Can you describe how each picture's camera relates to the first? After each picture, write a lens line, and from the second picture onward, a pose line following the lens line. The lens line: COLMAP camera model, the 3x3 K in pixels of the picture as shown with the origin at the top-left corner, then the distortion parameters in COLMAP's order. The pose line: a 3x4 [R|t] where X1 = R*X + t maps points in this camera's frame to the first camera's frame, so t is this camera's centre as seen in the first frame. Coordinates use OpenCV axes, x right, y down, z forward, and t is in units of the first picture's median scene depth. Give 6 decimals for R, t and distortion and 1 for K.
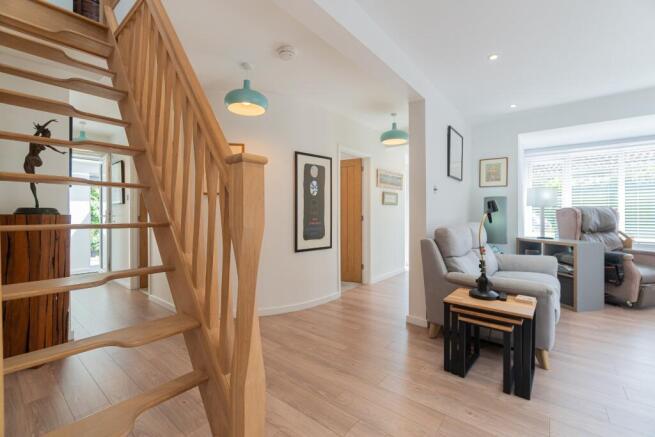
lens RADIAL K [[284.7, 0, 327.0], [0, 284.7, 213.6], [0, 0, 1]] dist [-0.000344, -0.000556]
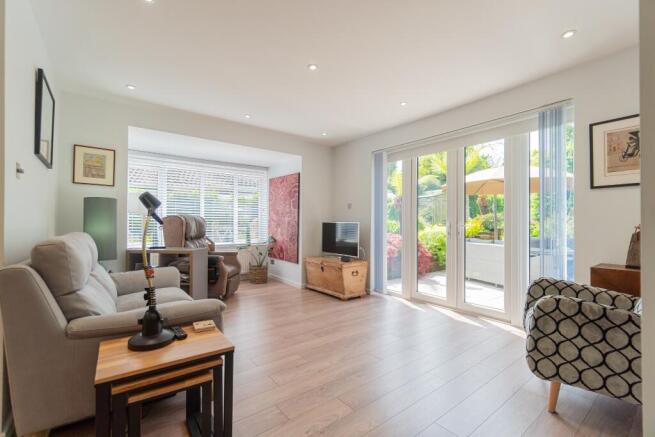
lens RADIAL K [[284.7, 0, 329.3], [0, 284.7, 218.6], [0, 0, 1]] dist [-0.000344, -0.000556]
pose [[0.236484, 0.024073, 0.971337, 0.004171], [-0.004655, 0.999710, -0.023643, 0.012770], [-0.971624, 0.001070, 0.236528, 0.276915]]
